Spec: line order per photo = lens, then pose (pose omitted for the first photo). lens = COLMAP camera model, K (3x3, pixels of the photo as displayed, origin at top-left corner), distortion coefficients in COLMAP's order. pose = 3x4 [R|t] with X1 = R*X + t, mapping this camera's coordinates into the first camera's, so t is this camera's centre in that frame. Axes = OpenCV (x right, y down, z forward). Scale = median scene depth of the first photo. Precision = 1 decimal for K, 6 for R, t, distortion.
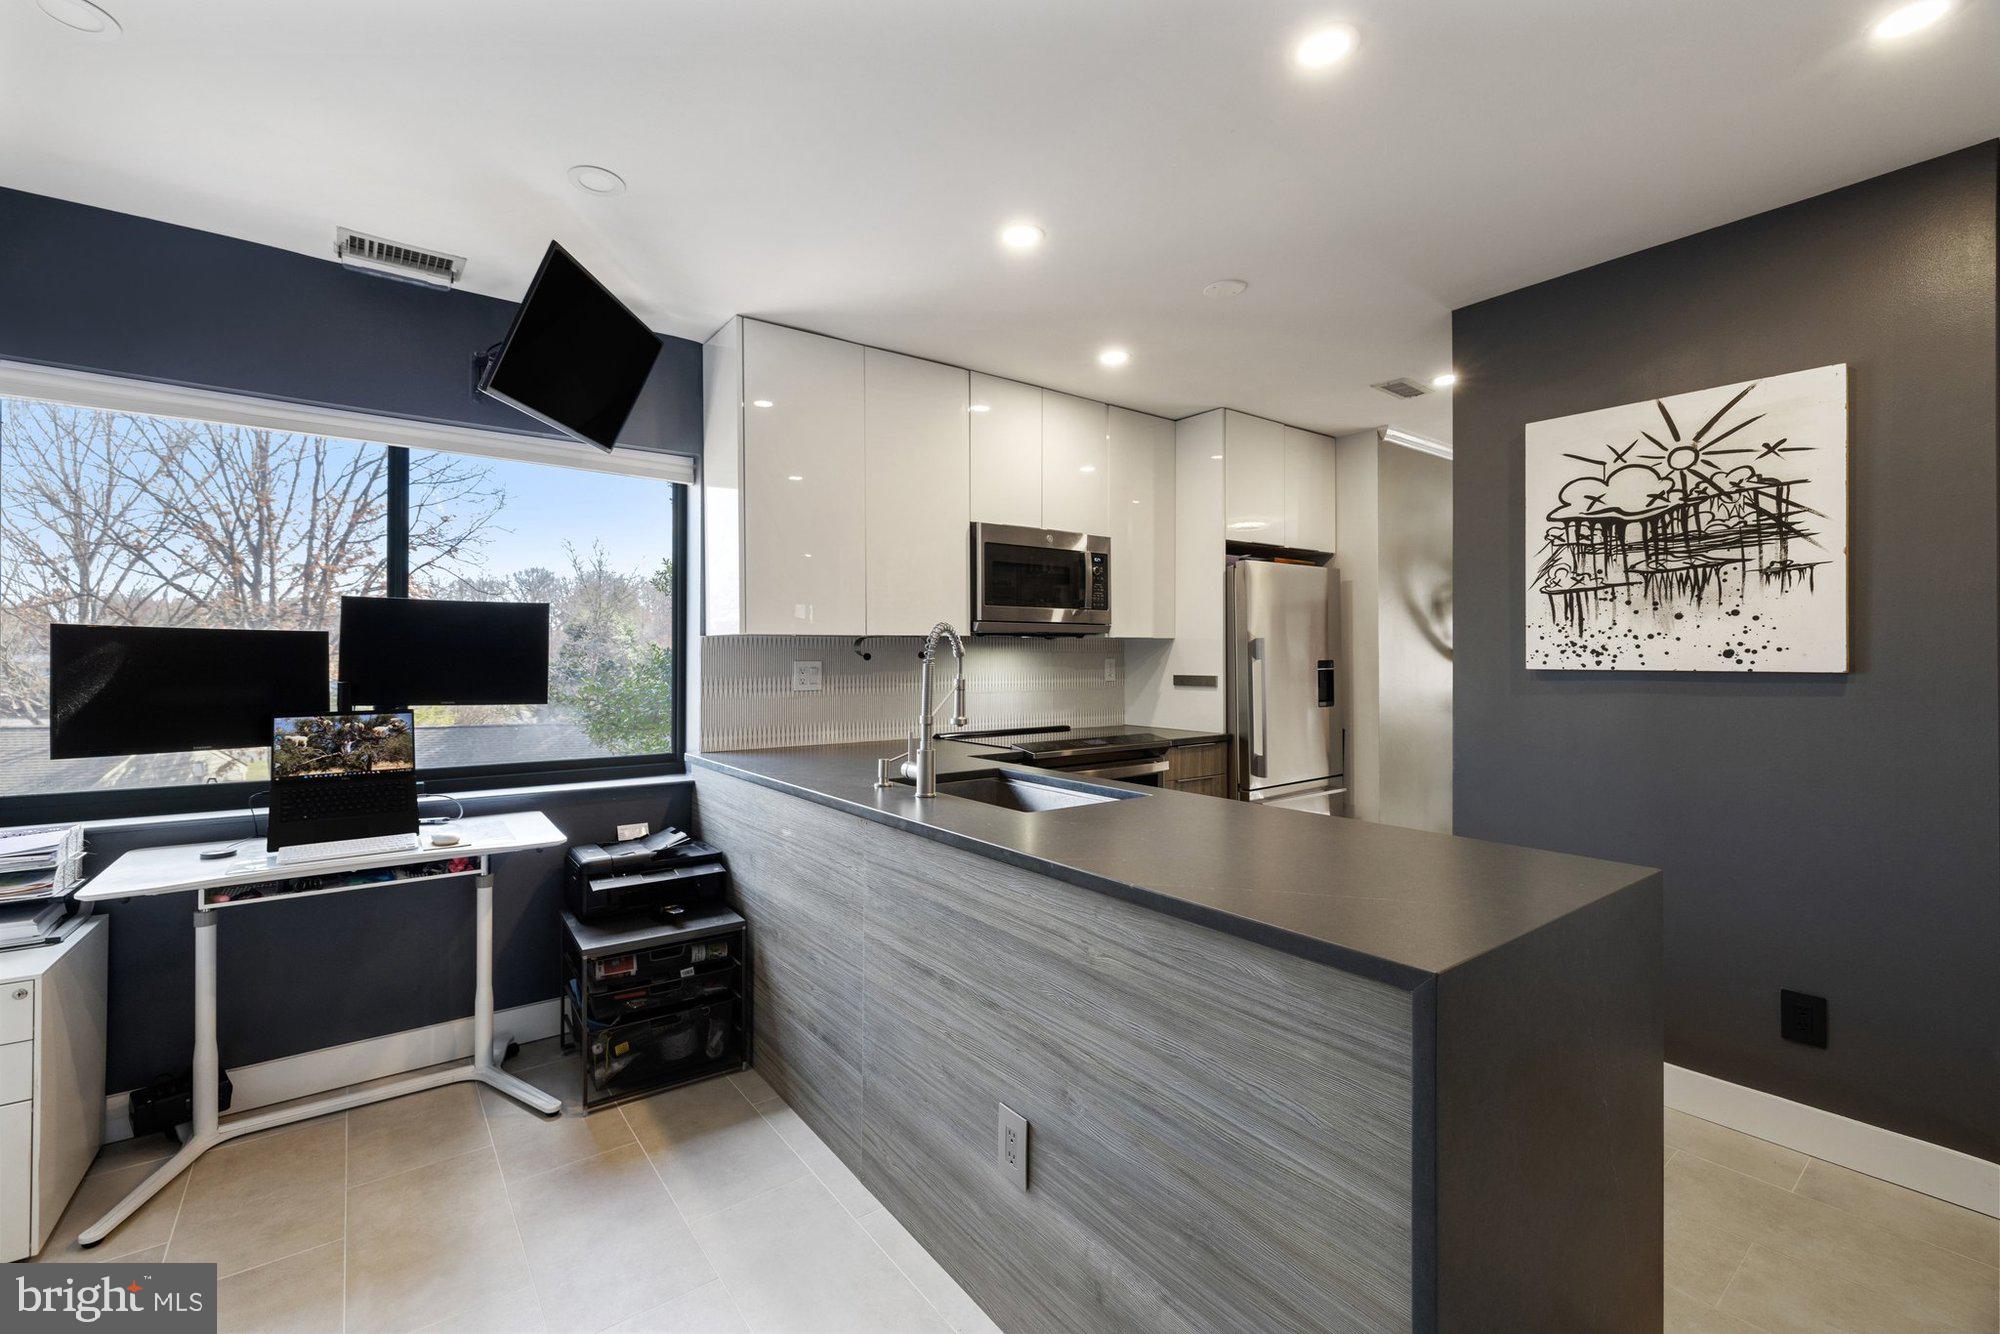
lens RADIAL K [[837.6, 0, 970.3], [0, 837.6, 658.4], [0, 0, 1]] dist [0.000484, -0.000007]
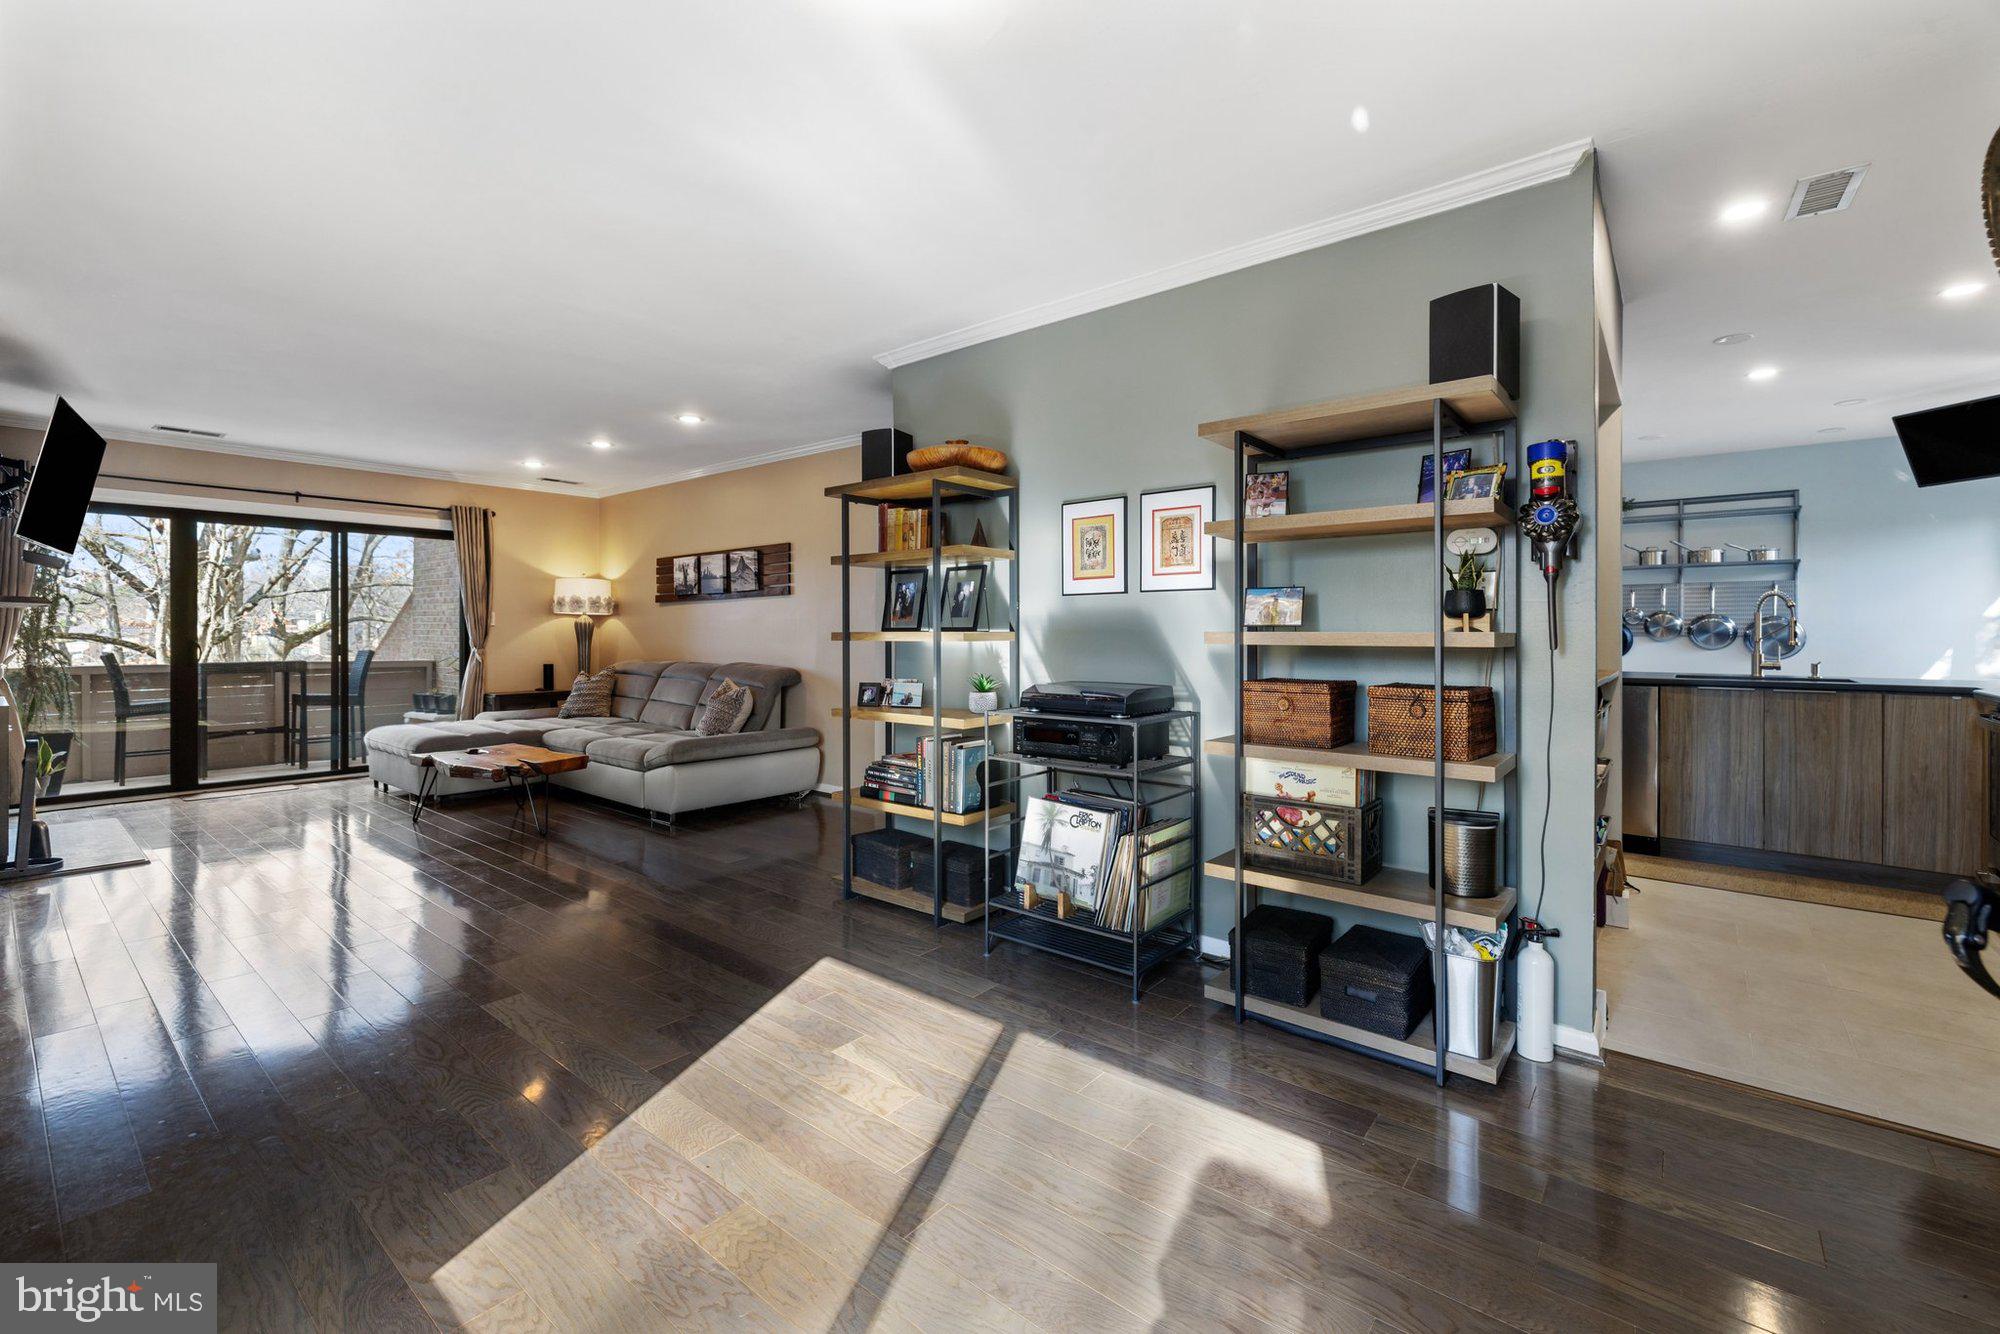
lens RADIAL K [[842.2, 0, 980.9], [0, 842.2, 633.9], [0, 0, 1]] dist [0.000519, -0.000275]
pose [[-0.970403, 0.000334, -0.241492, 2.020929], [-0.000195, 0.999998, 0.002168, 0.048746], [0.241492, 0.002151, -0.970400, 2.226382]]
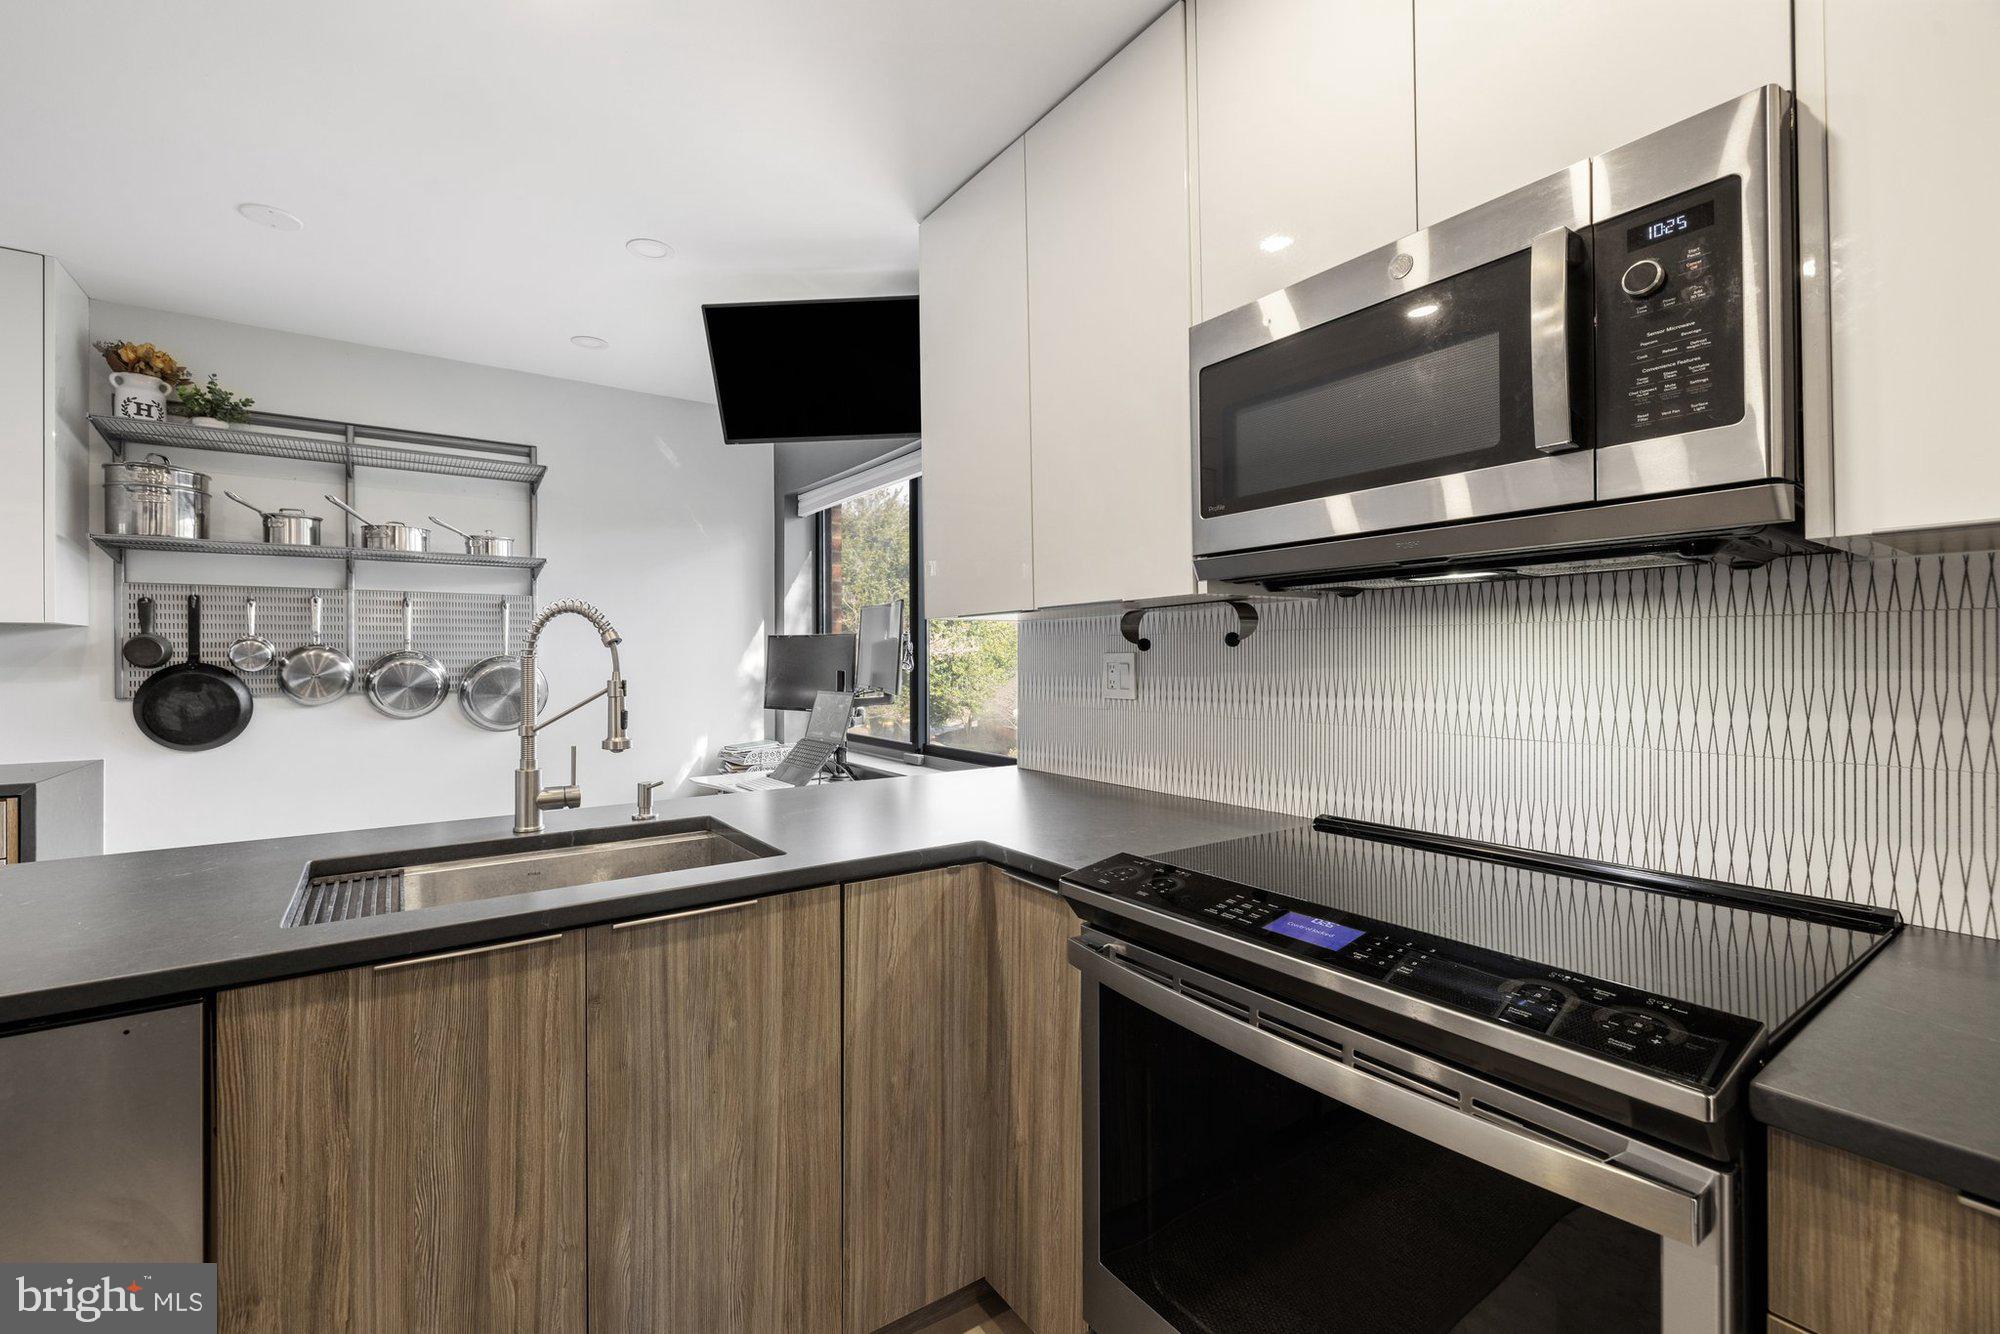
lens RADIAL K [[853.9, 0, 980.5], [0, 853.9, 658.7], [0, 0, 1]] dist [-0.000743, -0.000629]
pose [[-0.015008, 0.001023, -0.999887, 0.638247], [0.004413, 0.999990, 0.000957, 0.009542], [0.999878, -0.004398, -0.015013, 1.244218]]
